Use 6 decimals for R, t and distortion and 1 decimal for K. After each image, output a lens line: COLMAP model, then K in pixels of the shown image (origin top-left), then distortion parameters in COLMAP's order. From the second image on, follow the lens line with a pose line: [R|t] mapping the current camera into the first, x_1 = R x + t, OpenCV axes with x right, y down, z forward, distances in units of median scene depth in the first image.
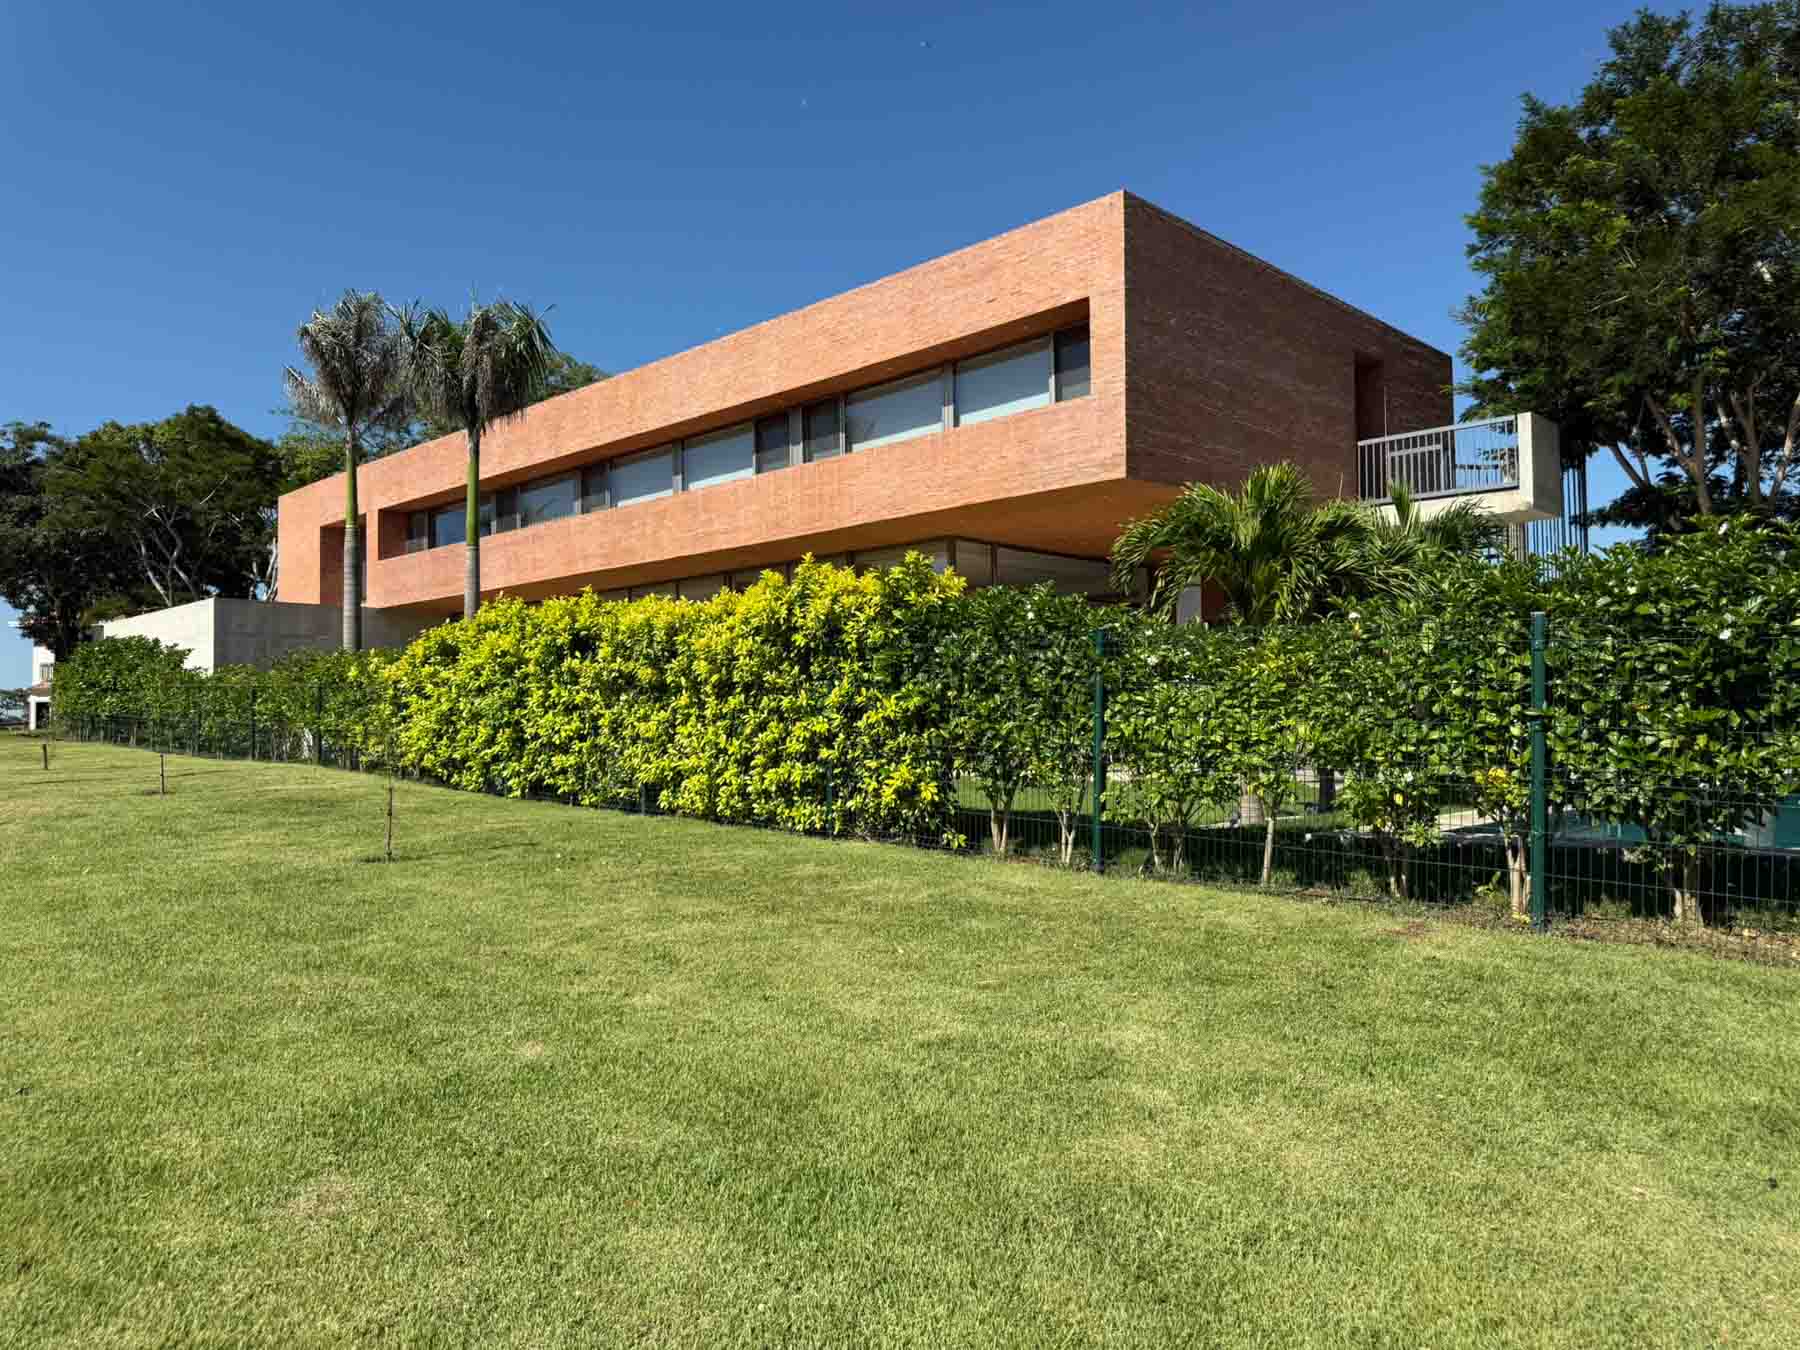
lens RADIAL K [[1271.8, 0, 900.0], [0, 1271.8, 675.0], [0, 0, 1]] dist [0.006464, -0.002314]
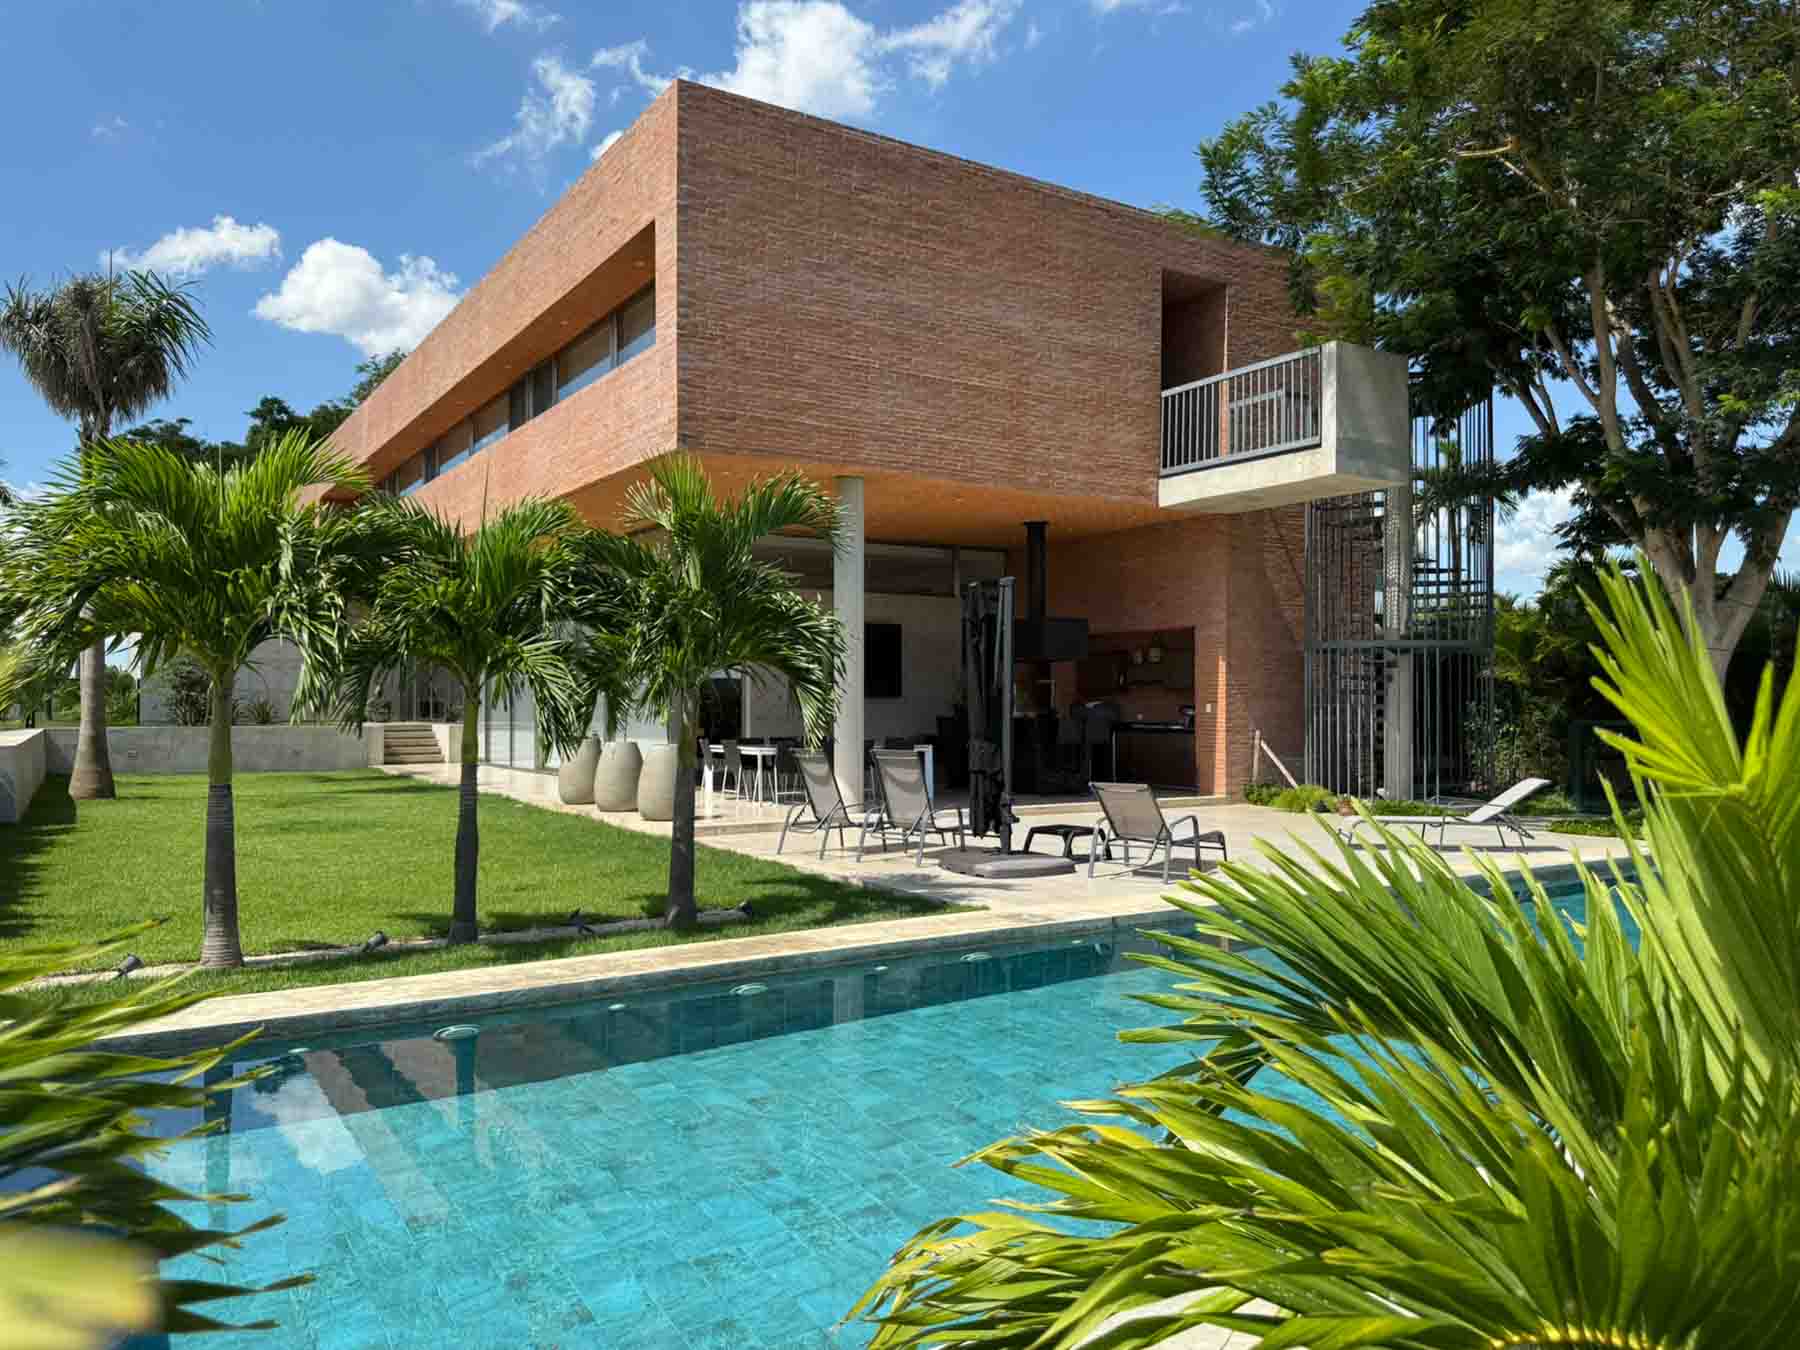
lens RADIAL K [[1271.8, 0, 900.0], [0, 1271.8, 675.0], [0, 0, 1]] dist [0.006464, -0.002314]
pose [[0.975866, 0.010203, -0.218132, 0.408525], [-0.005153, 0.999706, 0.023709, -0.030124], [0.218309, -0.022013, 0.975631, 0.222329]]
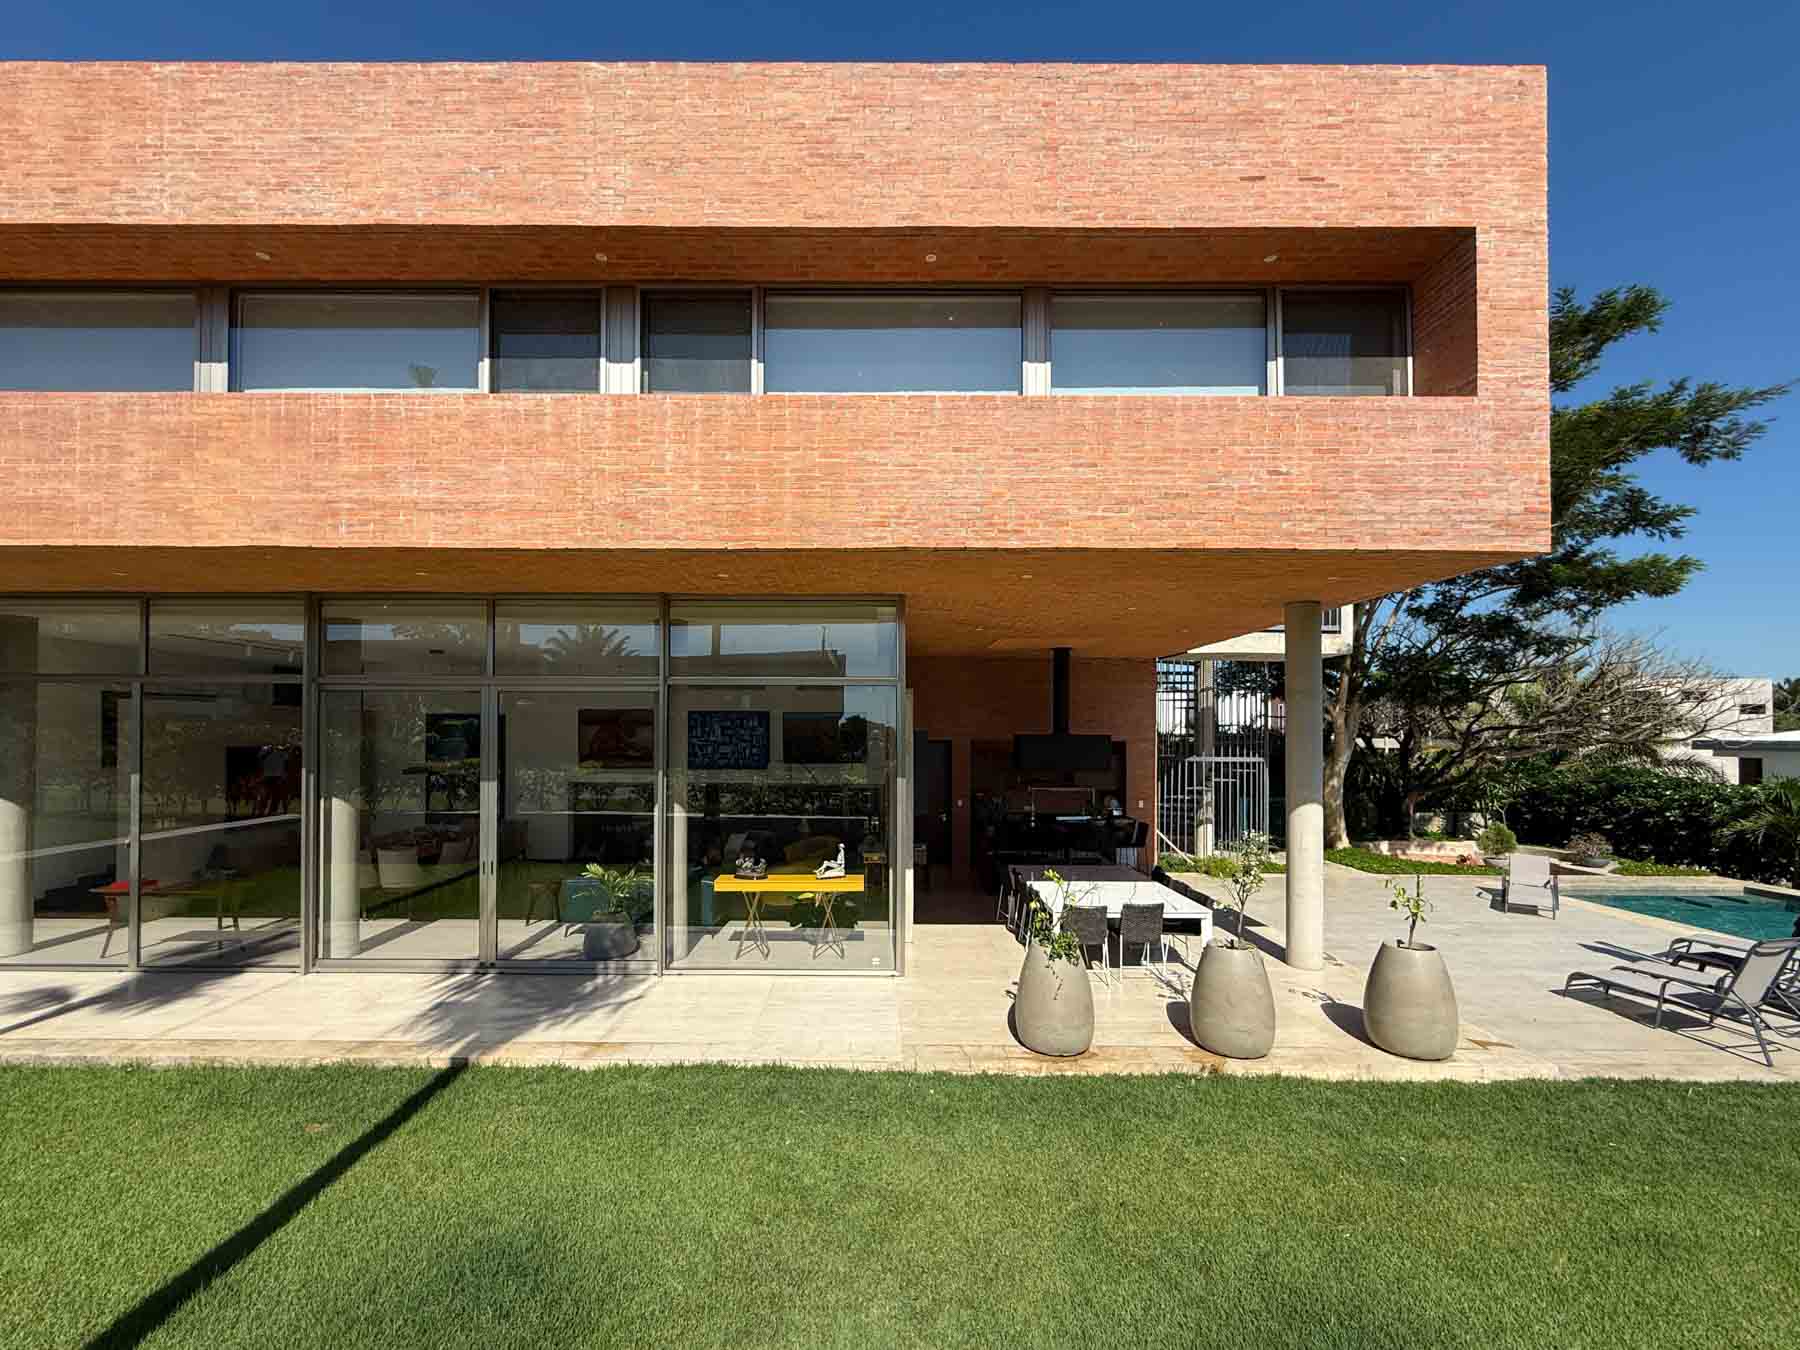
lens RADIAL K [[714.4, 0, 896.4], [0, 714.4, 715.4], [0, 0, 1]] dist [-0.004118, -0.000288]
pose [[0.714353, 0.032001, 0.699053, -0.220576], [-0.046347, 0.998924, 0.001633, -0.056786], [-0.698249, -0.033565, 0.715068, 0.816754]]
